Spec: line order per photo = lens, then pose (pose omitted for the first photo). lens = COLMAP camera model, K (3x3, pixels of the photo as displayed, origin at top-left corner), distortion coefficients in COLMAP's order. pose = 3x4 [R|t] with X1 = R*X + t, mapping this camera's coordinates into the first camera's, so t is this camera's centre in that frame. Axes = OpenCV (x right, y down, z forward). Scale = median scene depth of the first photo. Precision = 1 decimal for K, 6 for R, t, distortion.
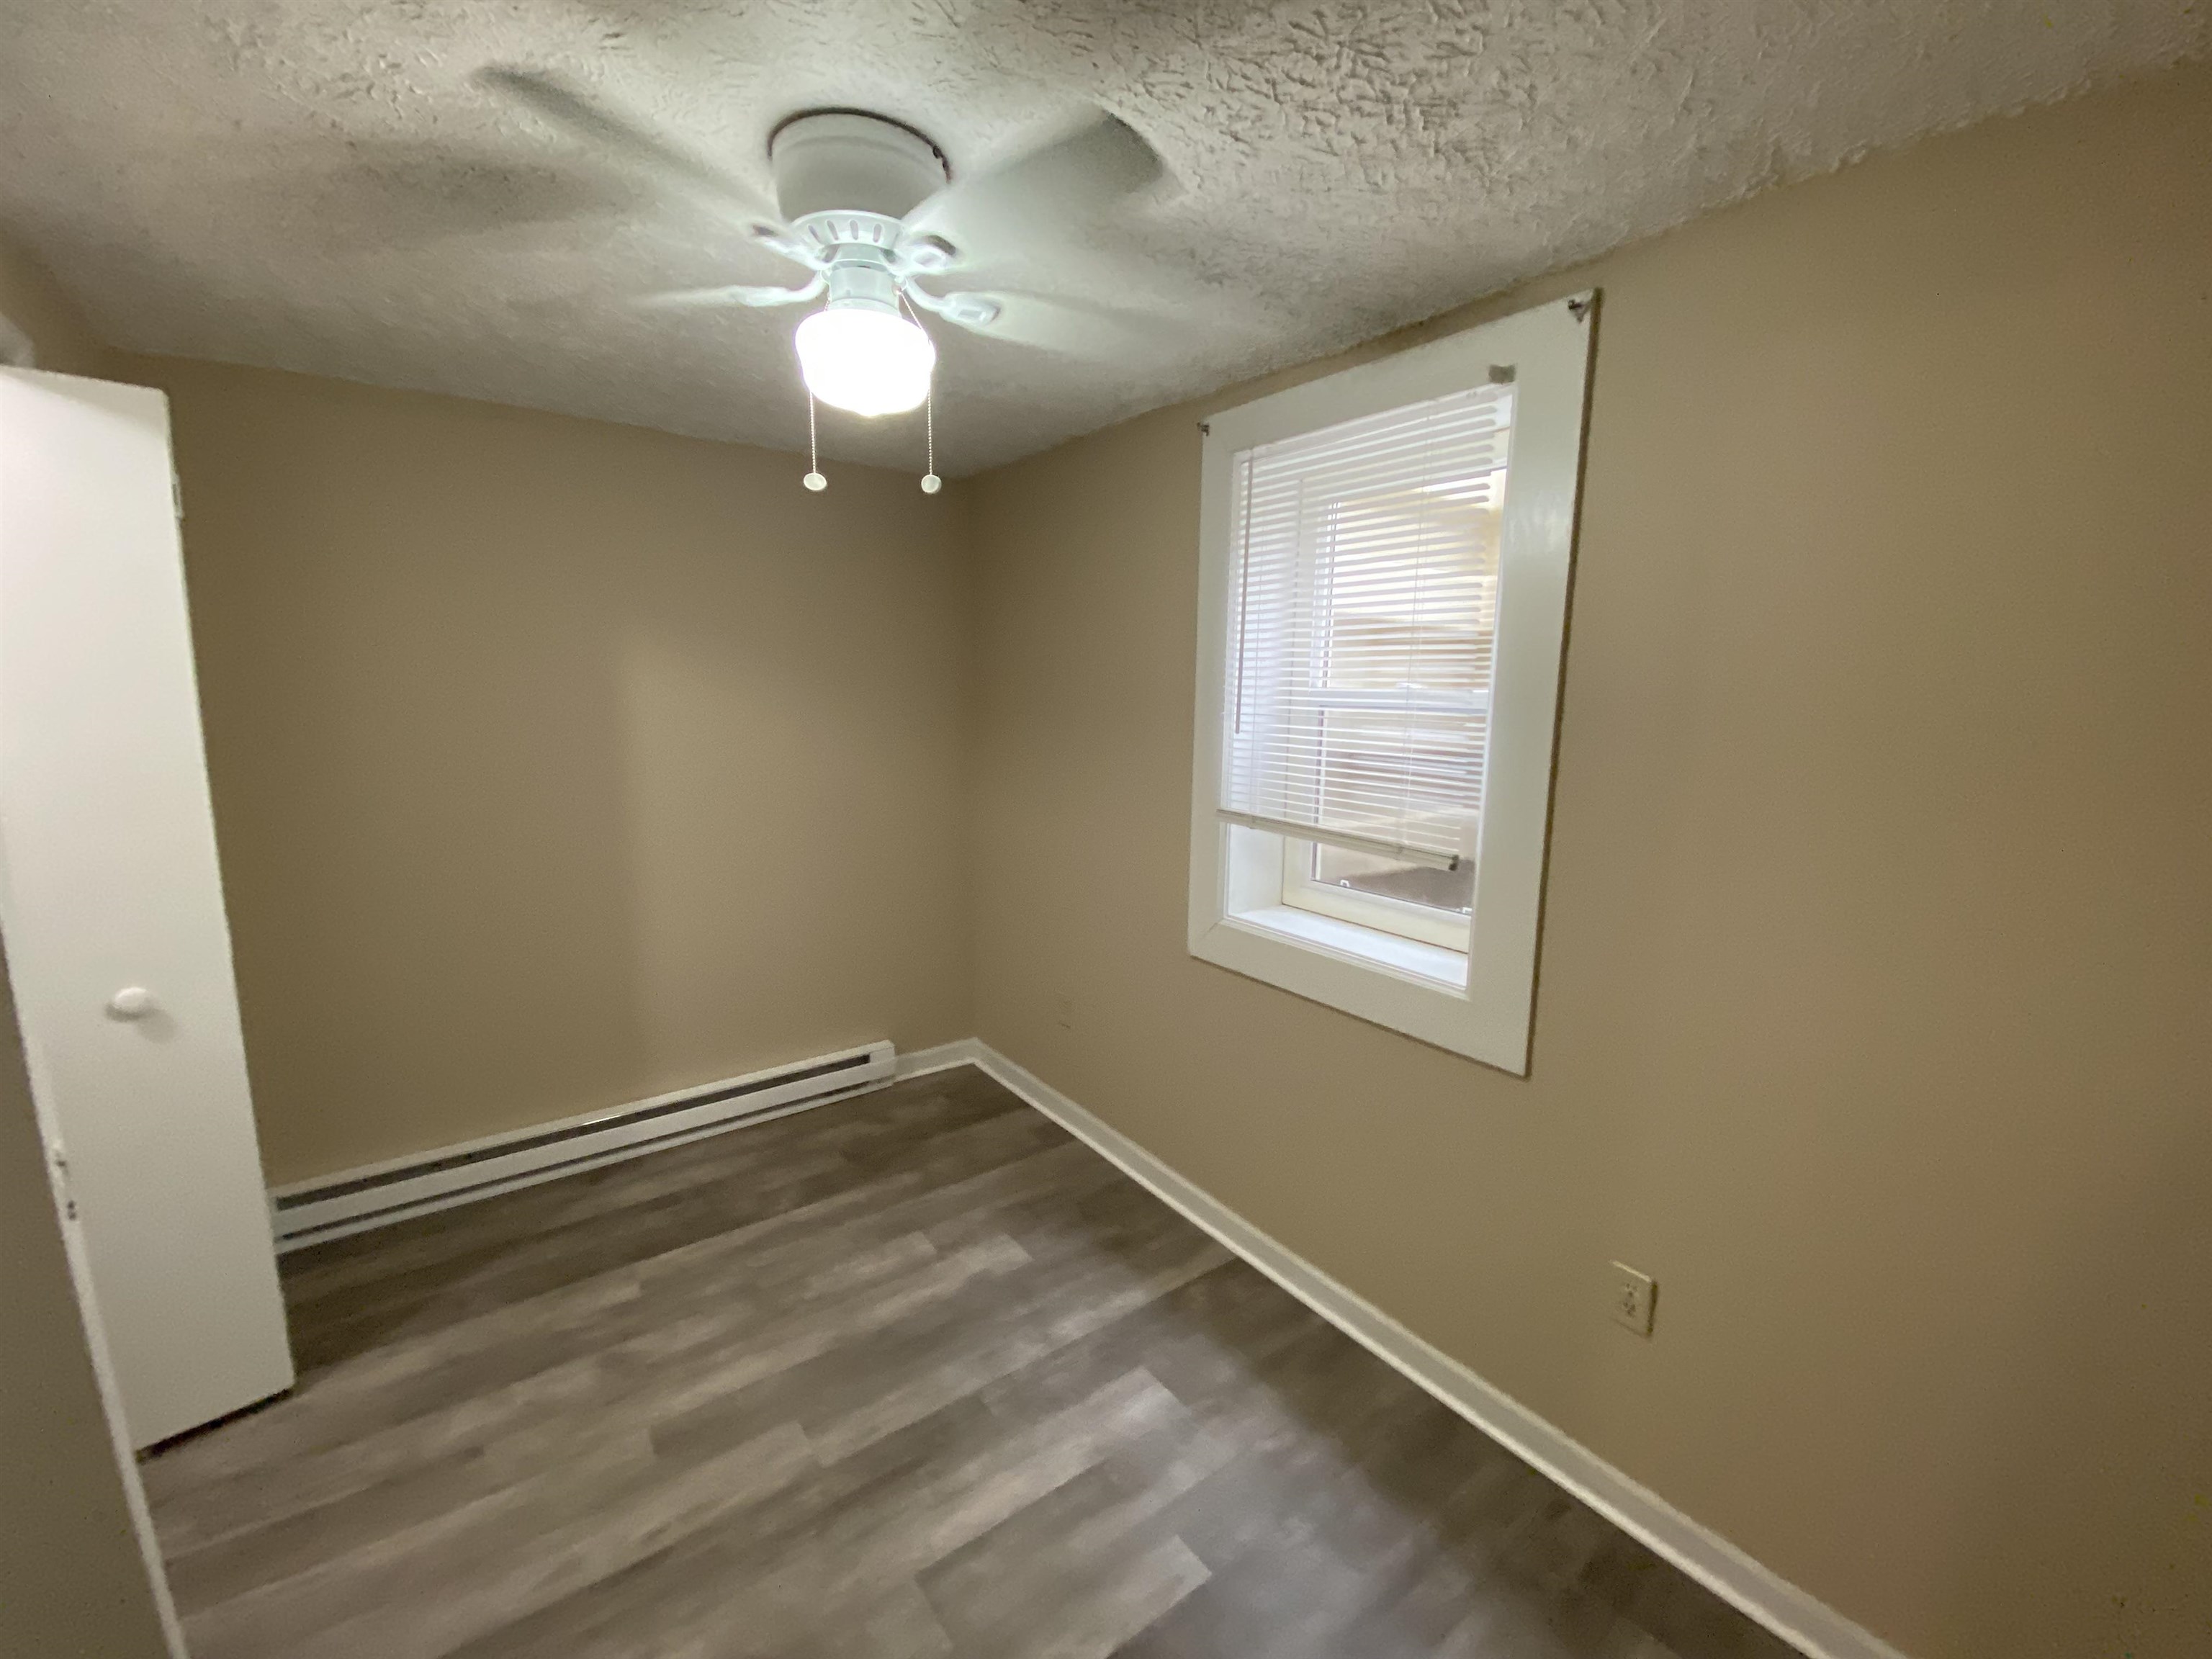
lens RADIAL K [[890.5, 0, 1090.5], [0, 890.5, 830.9], [0, 0, 1]] dist [0.001272, -0.006798]
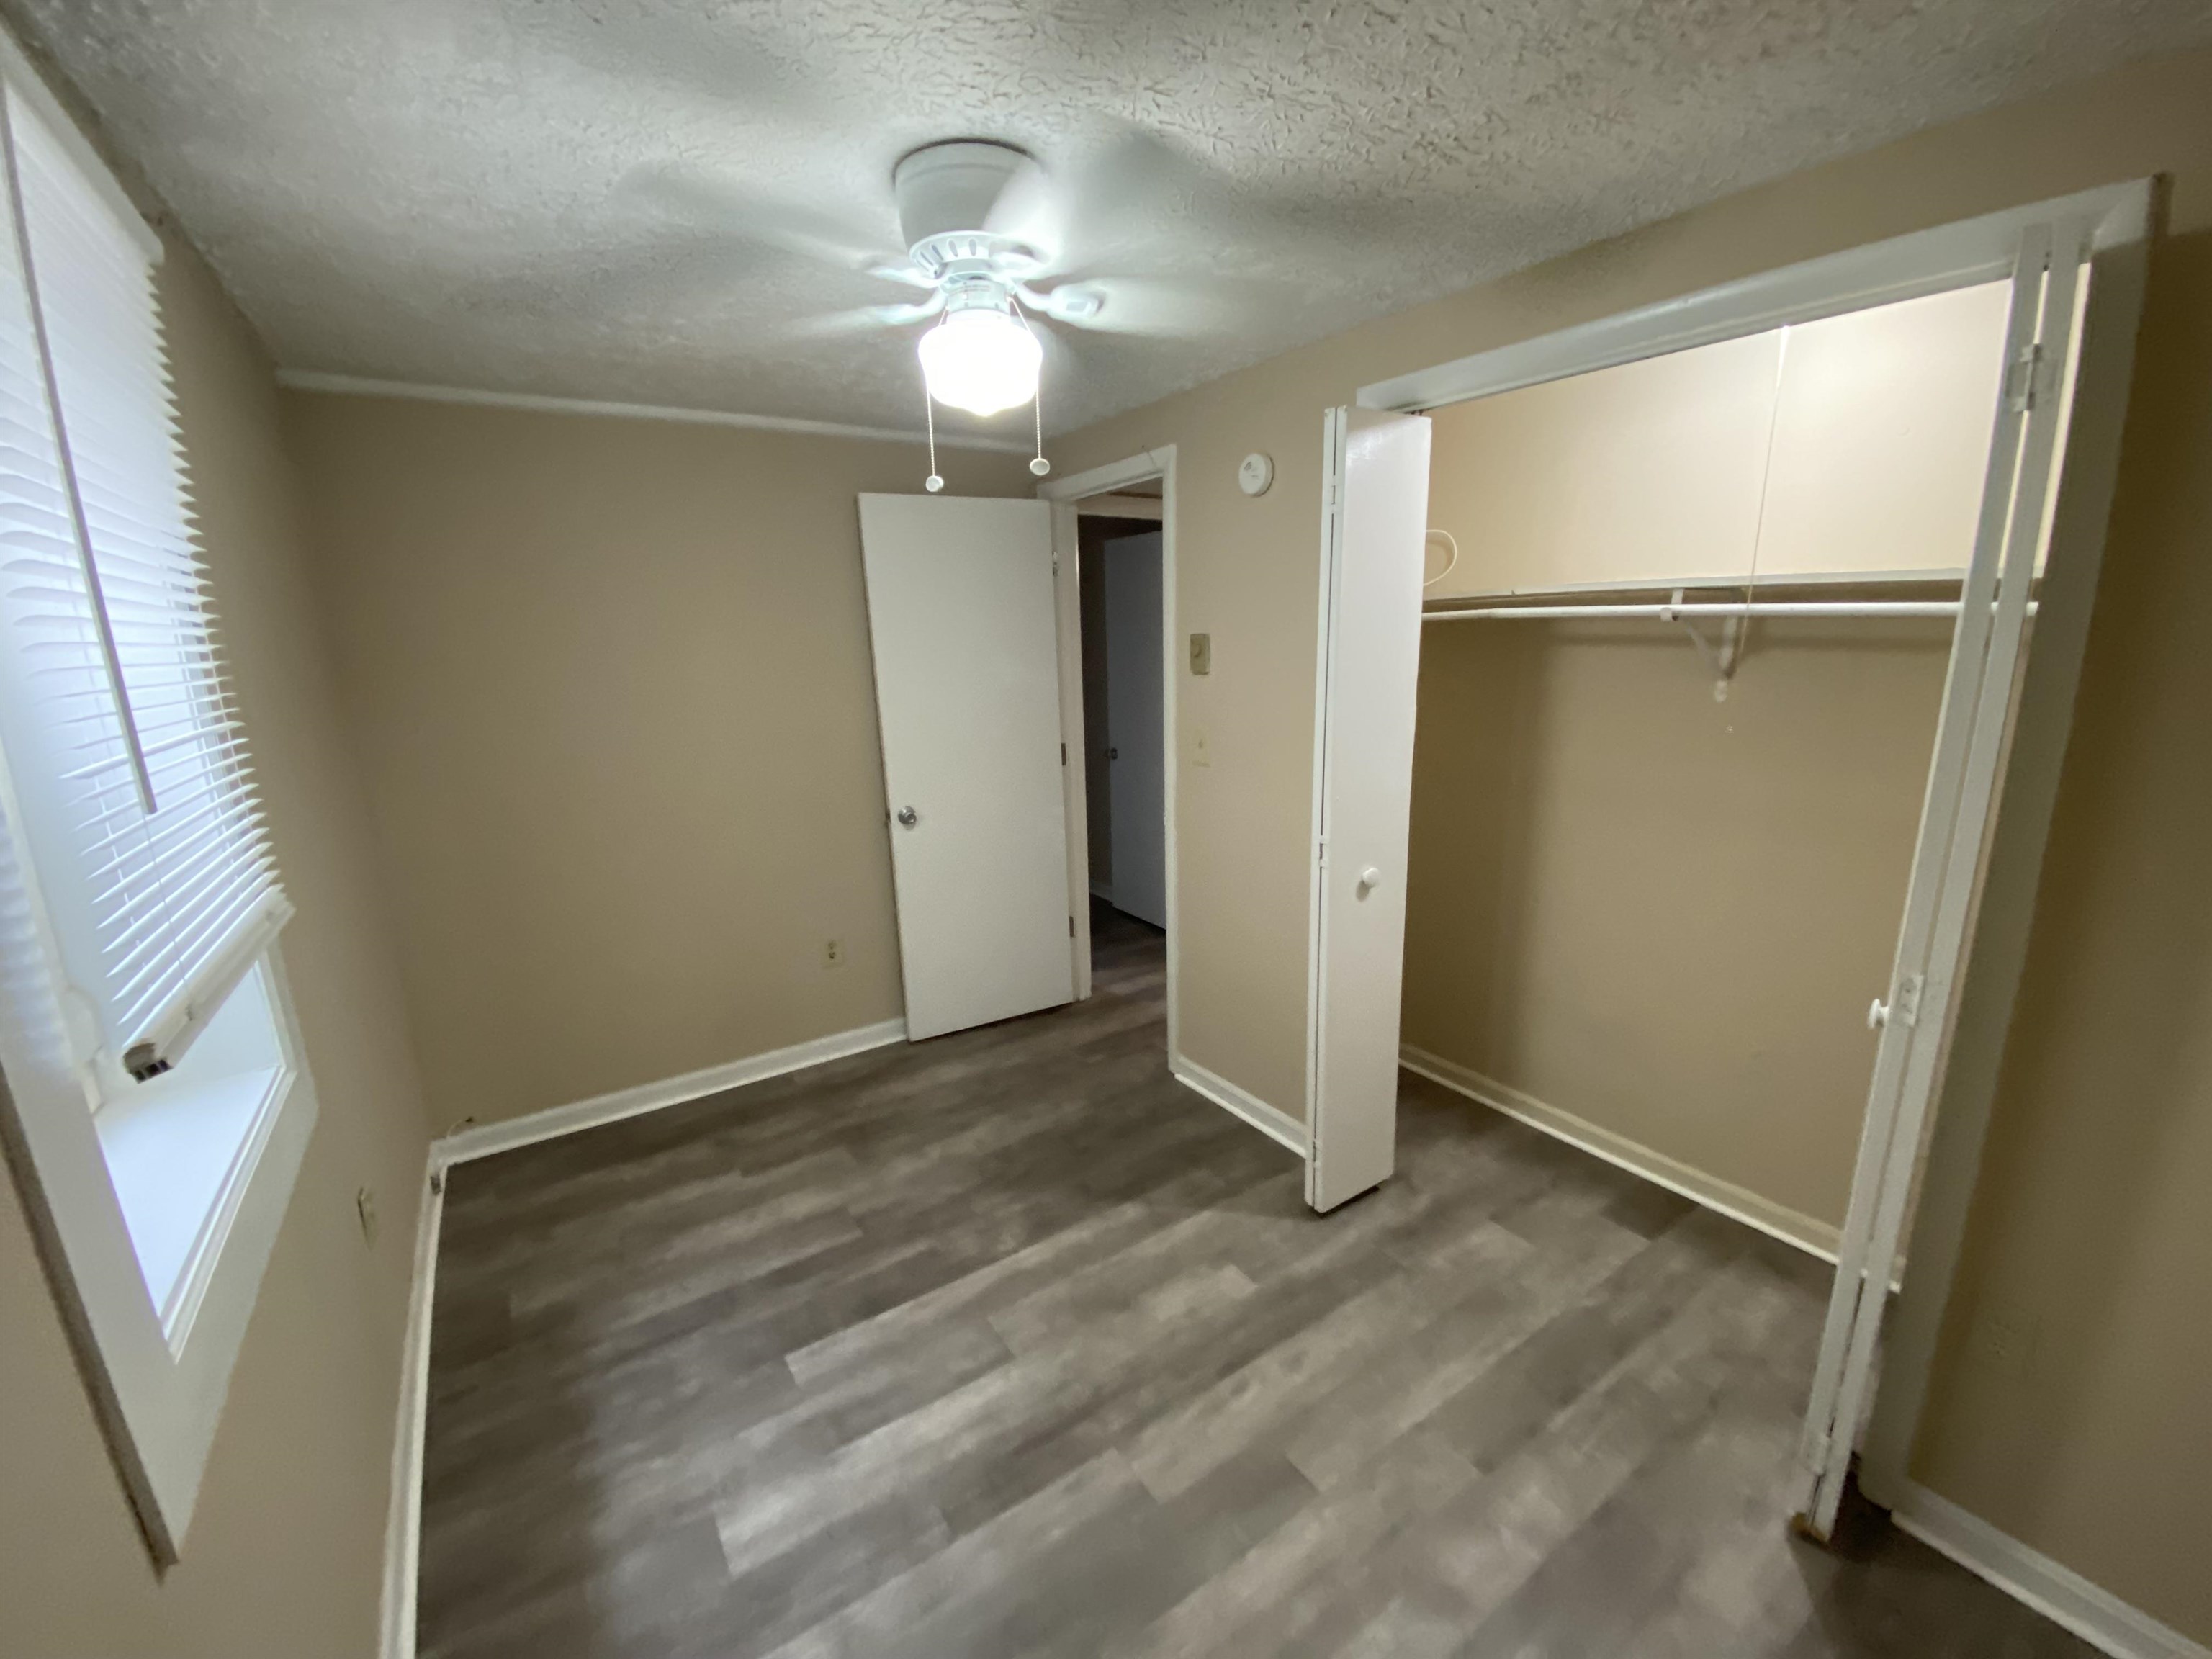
lens RADIAL K [[890.5, 0, 1090.5], [0, 890.5, 830.9], [0, 0, 1]] dist [0.001272, -0.006798]
pose [[-0.998774, 0.001652, 0.049472, -0.325521], [0.020522, 0.923318, 0.383487, -0.301544], [-0.045045, 0.384033, -0.922220, 1.655947]]
